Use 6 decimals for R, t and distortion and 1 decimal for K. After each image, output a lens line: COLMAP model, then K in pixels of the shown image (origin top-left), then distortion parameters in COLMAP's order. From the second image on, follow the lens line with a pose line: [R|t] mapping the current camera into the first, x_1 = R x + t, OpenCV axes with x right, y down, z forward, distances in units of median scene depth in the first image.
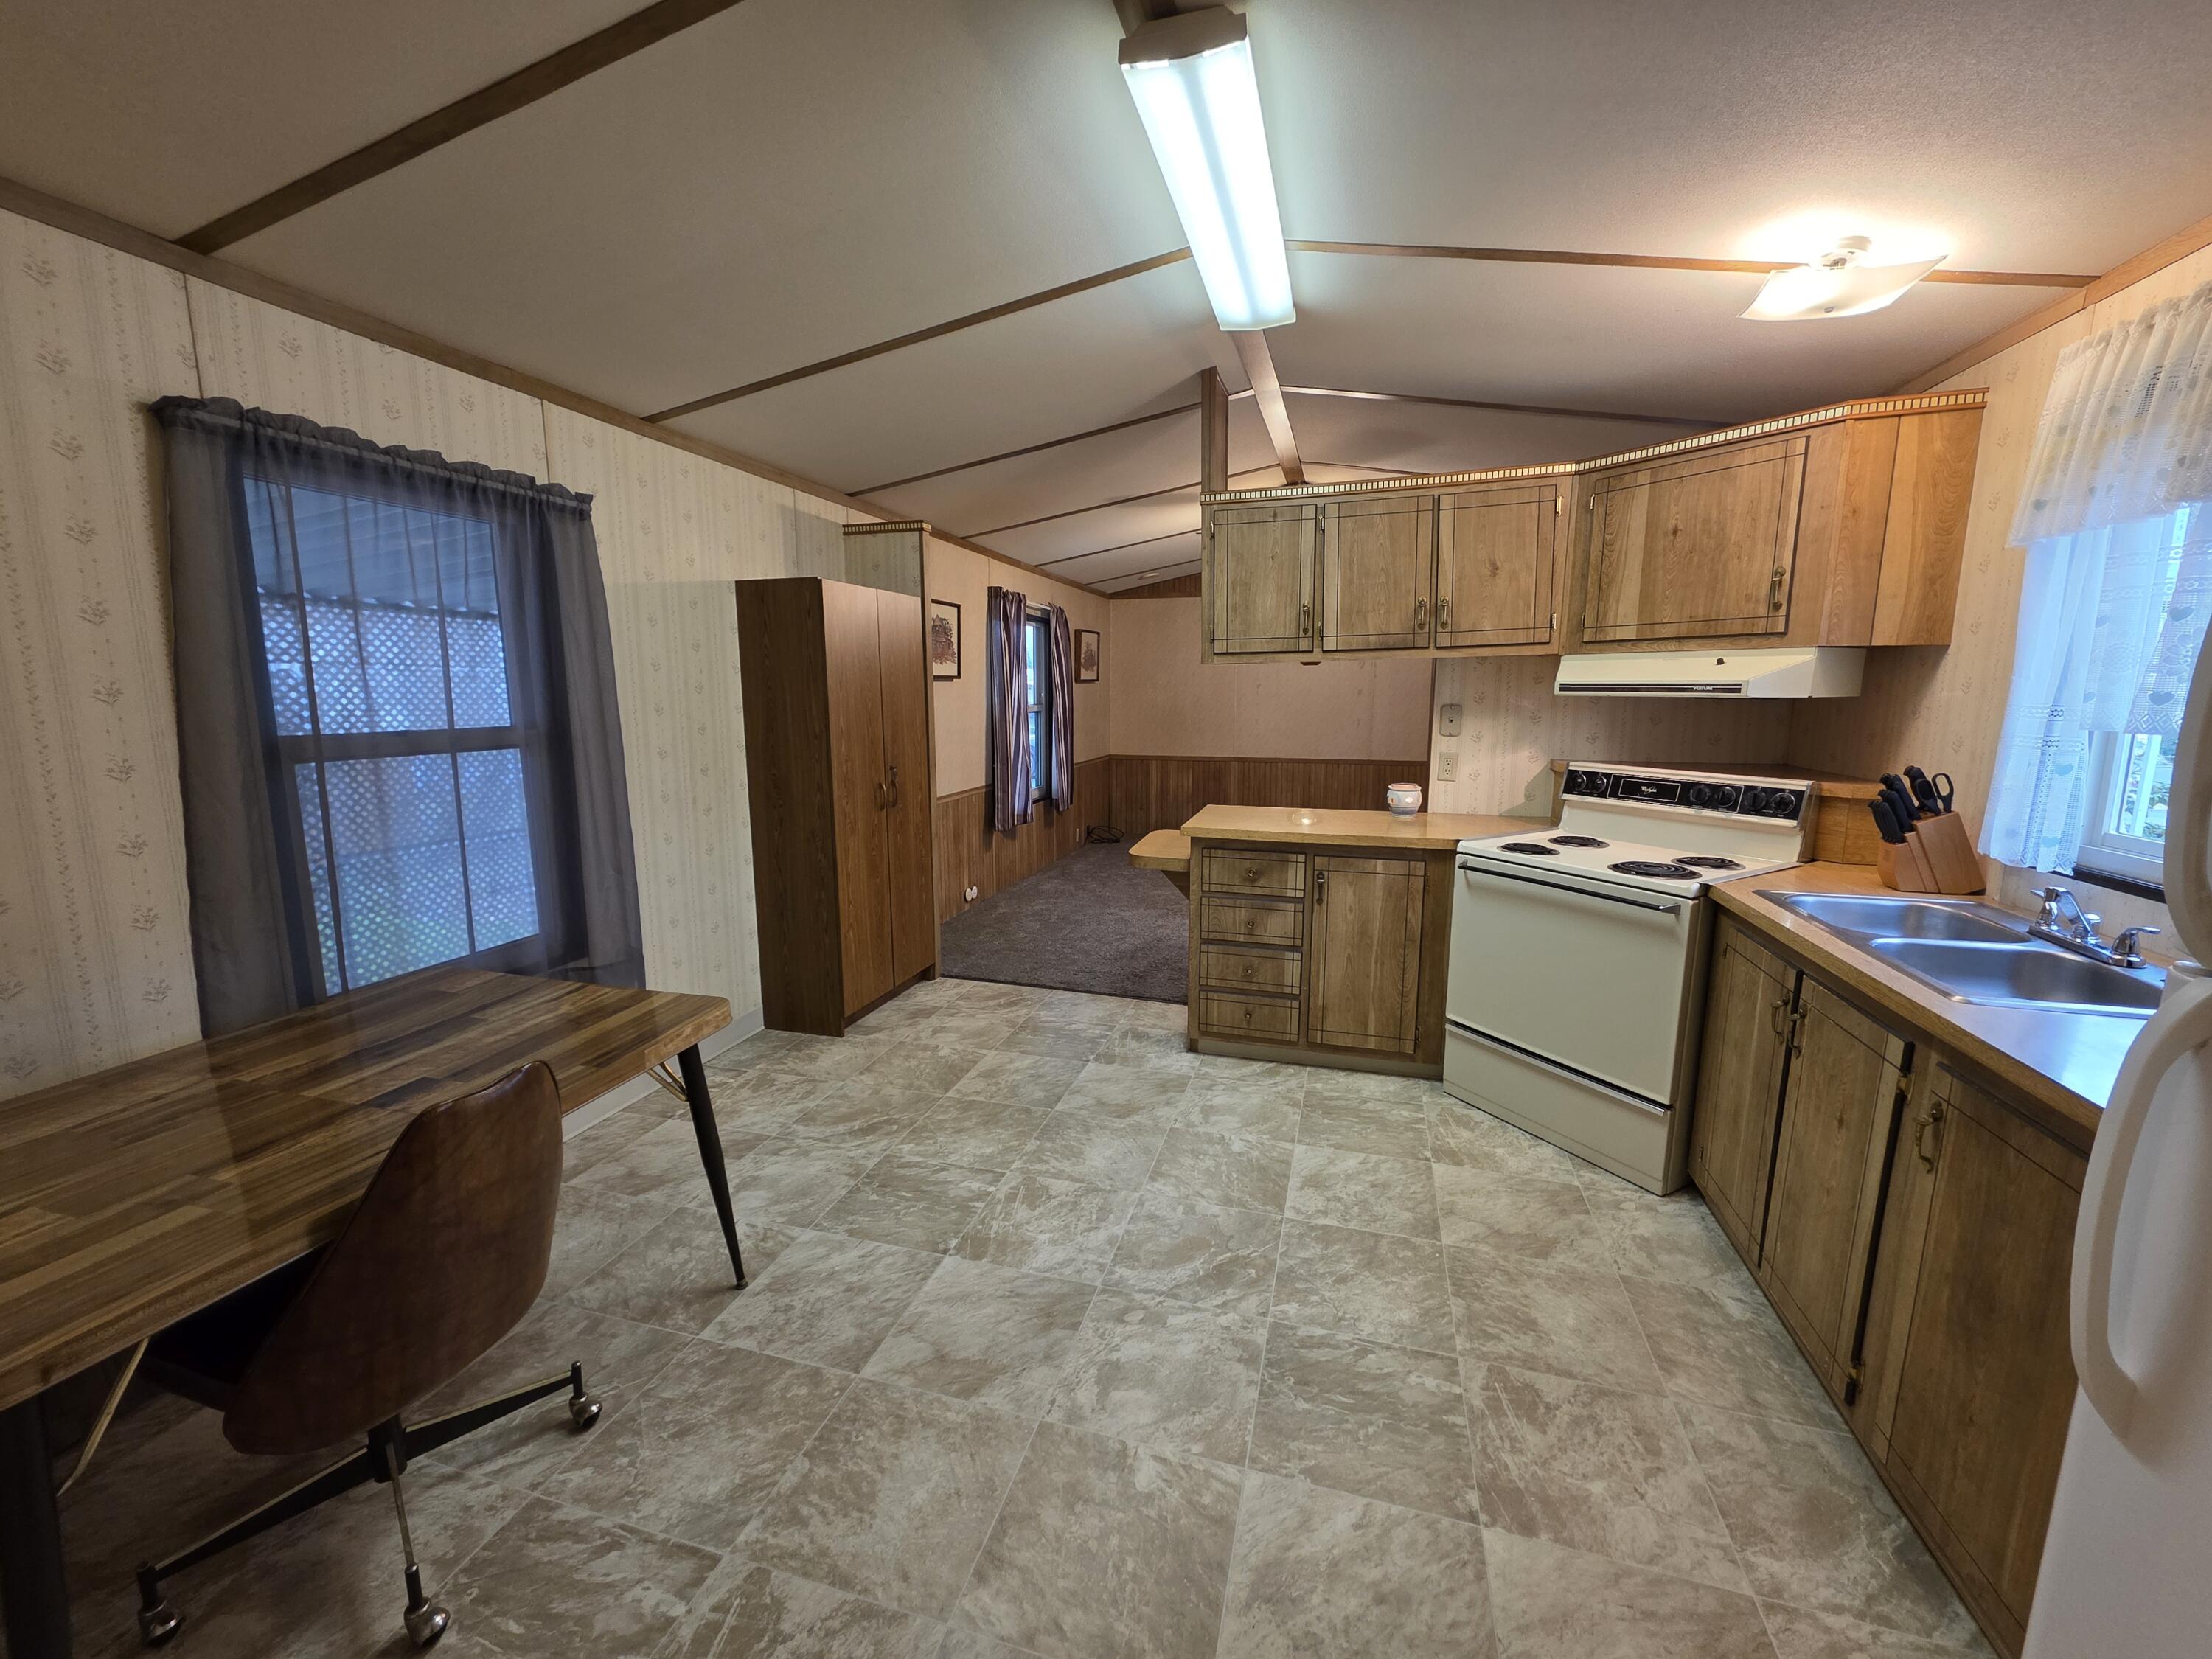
lens RADIAL K [[883.2, 0, 1104.7], [0, 883.2, 827.7], [0, 0, 1]] dist [0.001831, 0.000201]
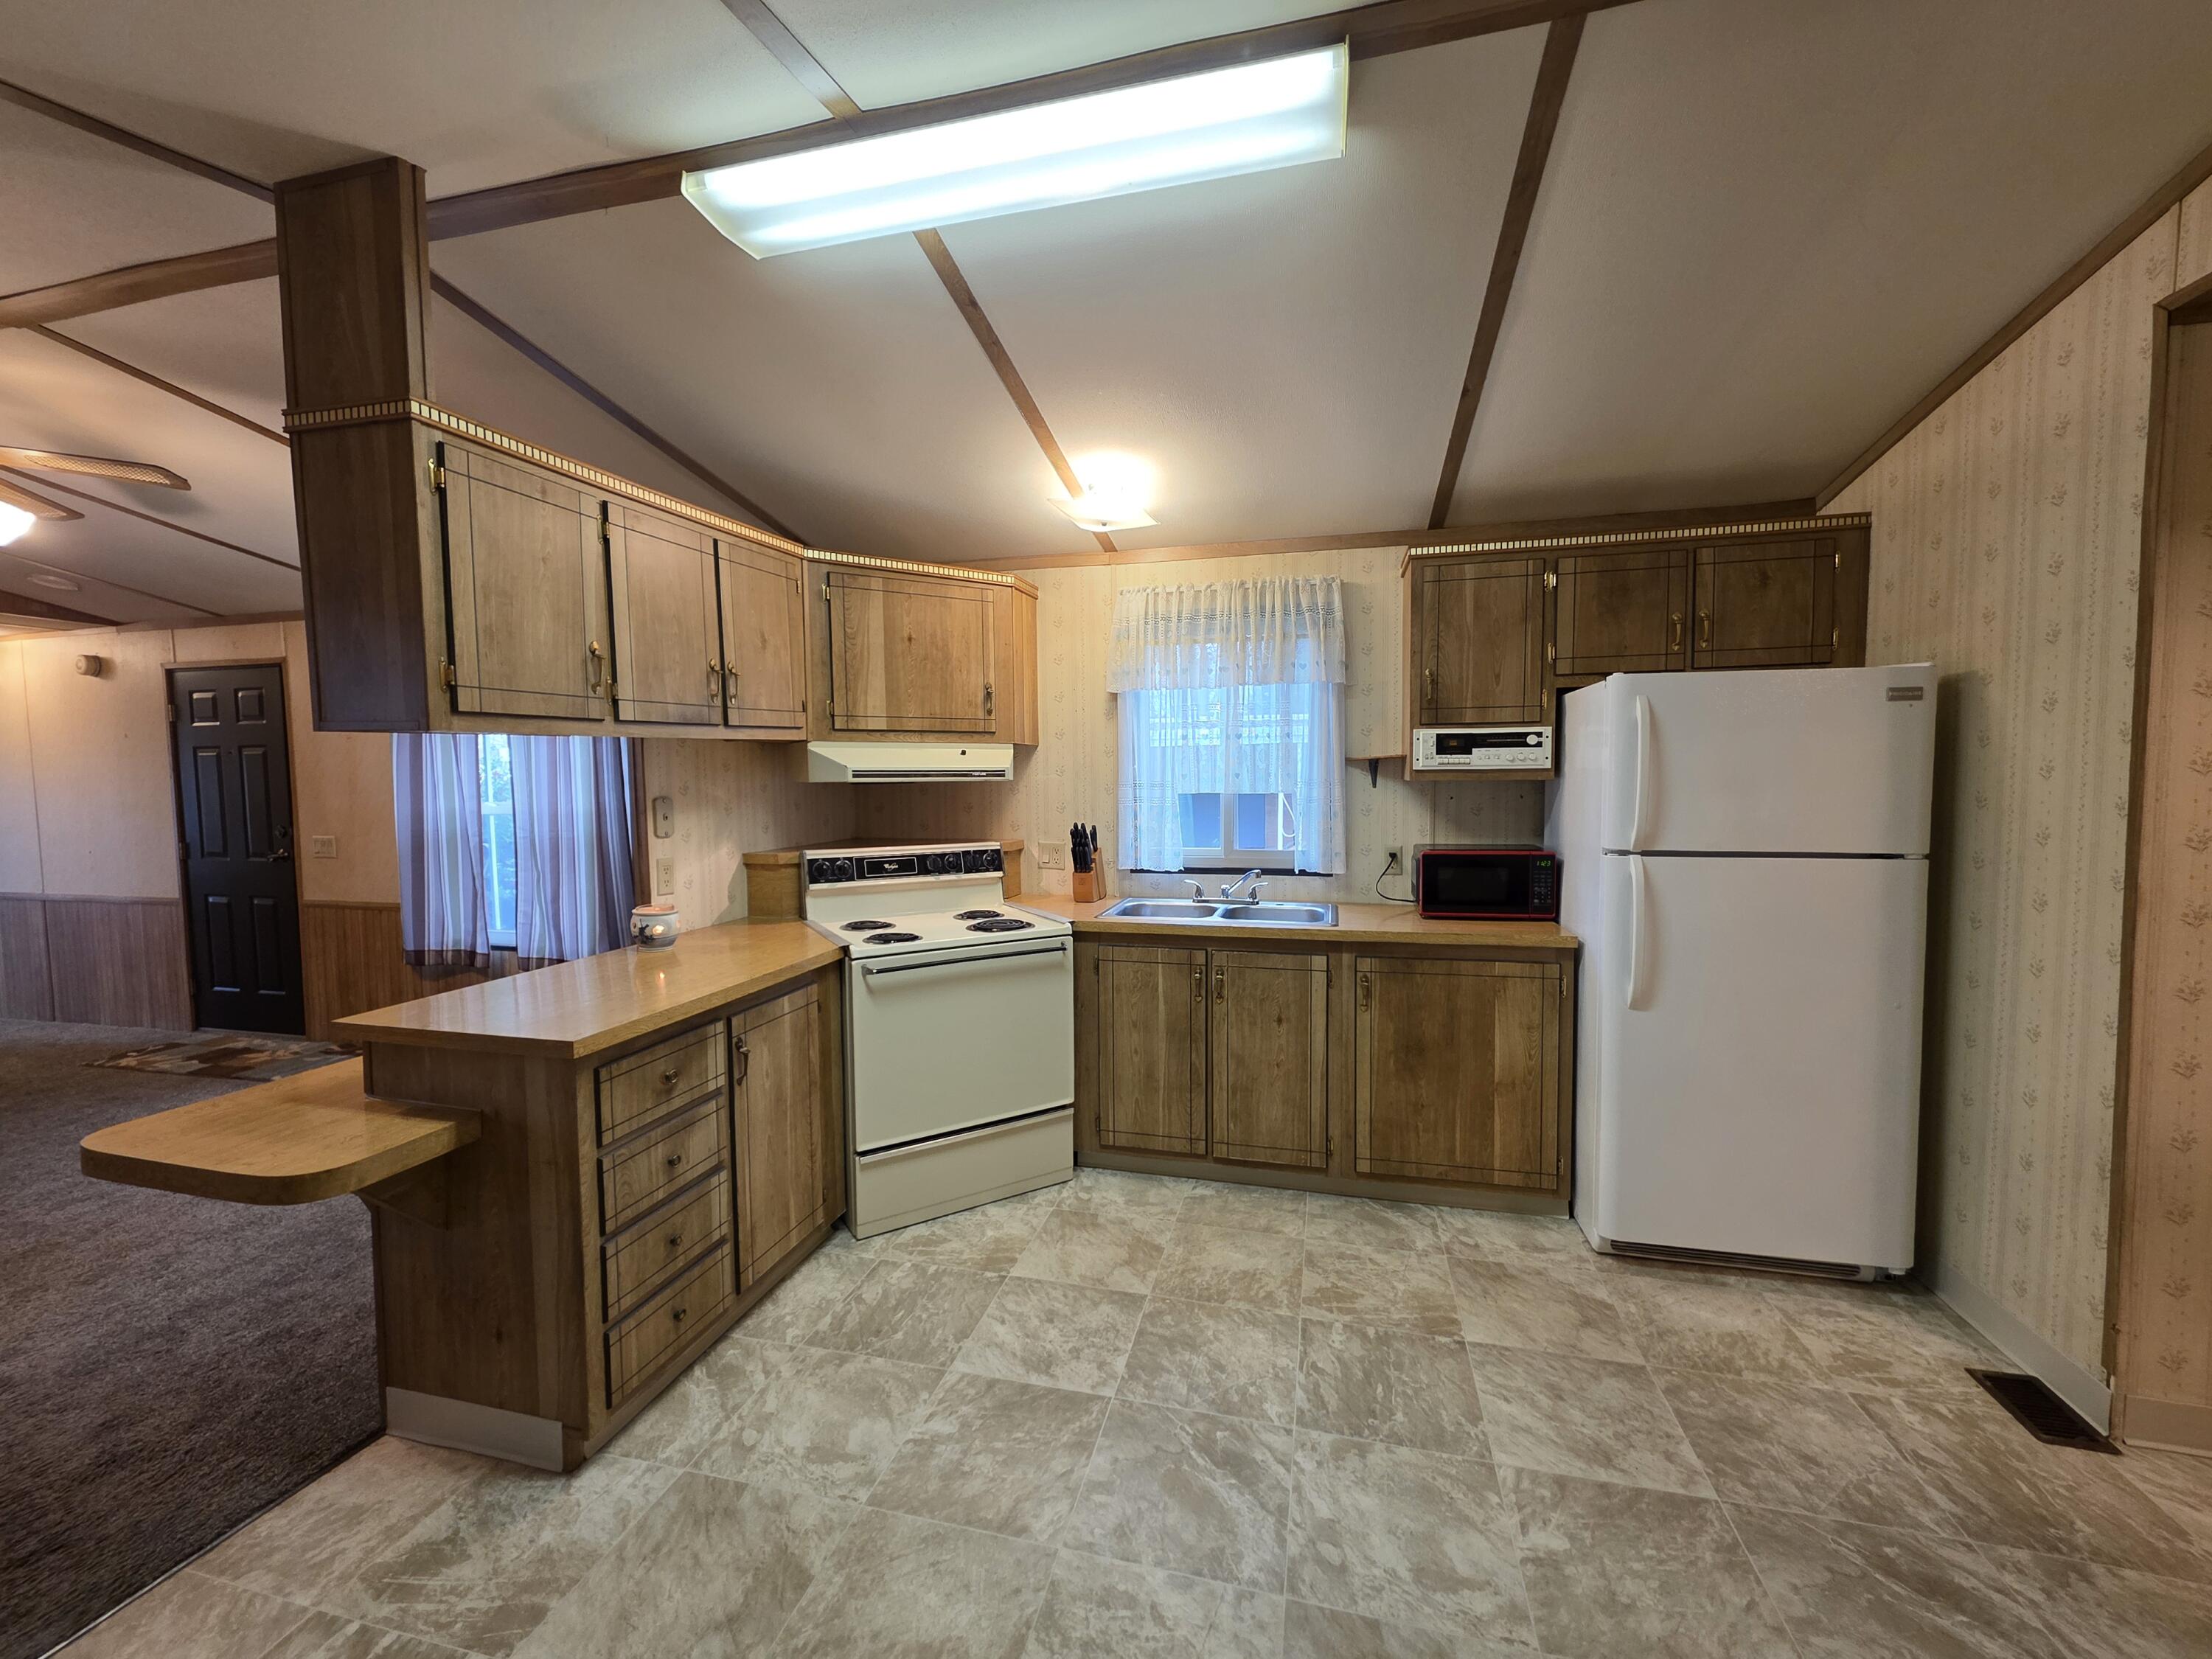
lens RADIAL K [[883.2, 0, 1116.7], [0, 883.2, 827.9], [0, 0, 1]] dist [0.001831, 0.000201]
pose [[-0.046051, -0.061682, 0.997033, -0.506452], [0.165173, 0.983883, 0.068497, -0.124313], [-0.985189, 0.167837, -0.035121, 0.790977]]
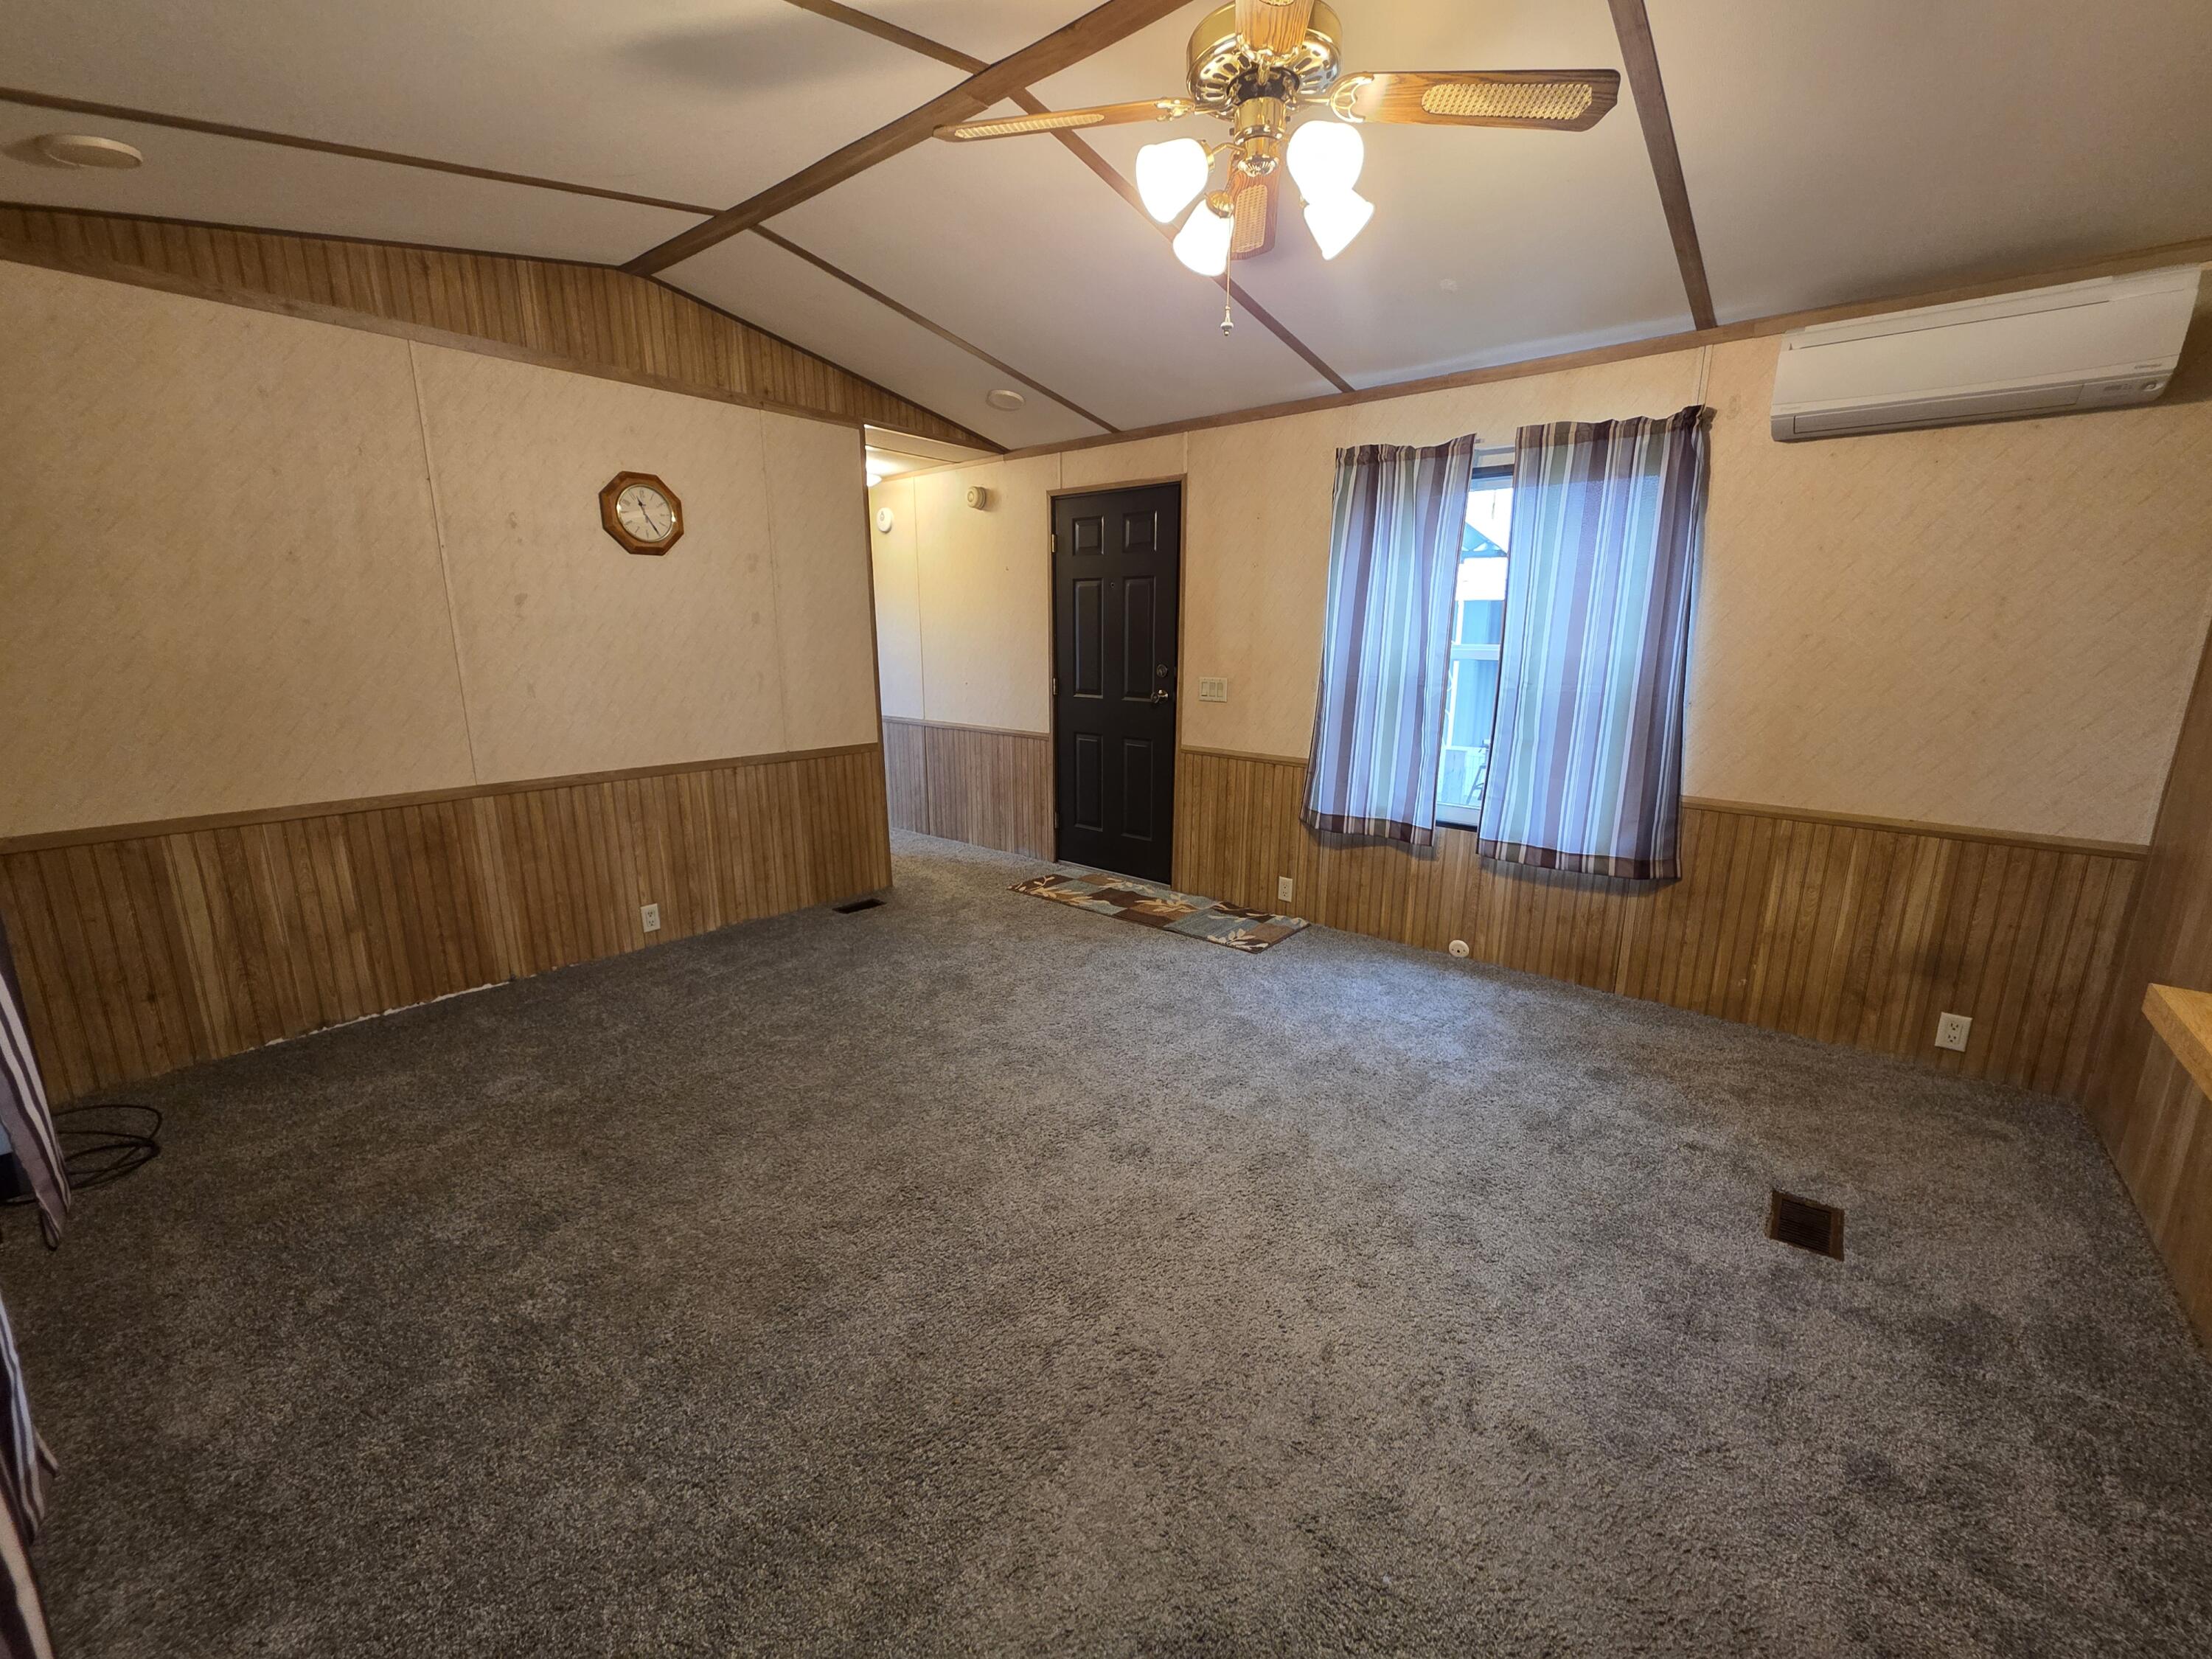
lens RADIAL K [[883.2, 0, 1106.4], [0, 883.2, 828.5], [0, 0, 1]] dist [0.001831, 0.000201]
pose [[0.397739, -0.203924, 0.894549, -0.276445], [0.138459, 0.977162, 0.161195, -0.250960], [-0.906991, 0.059745, 0.416891, 1.701860]]
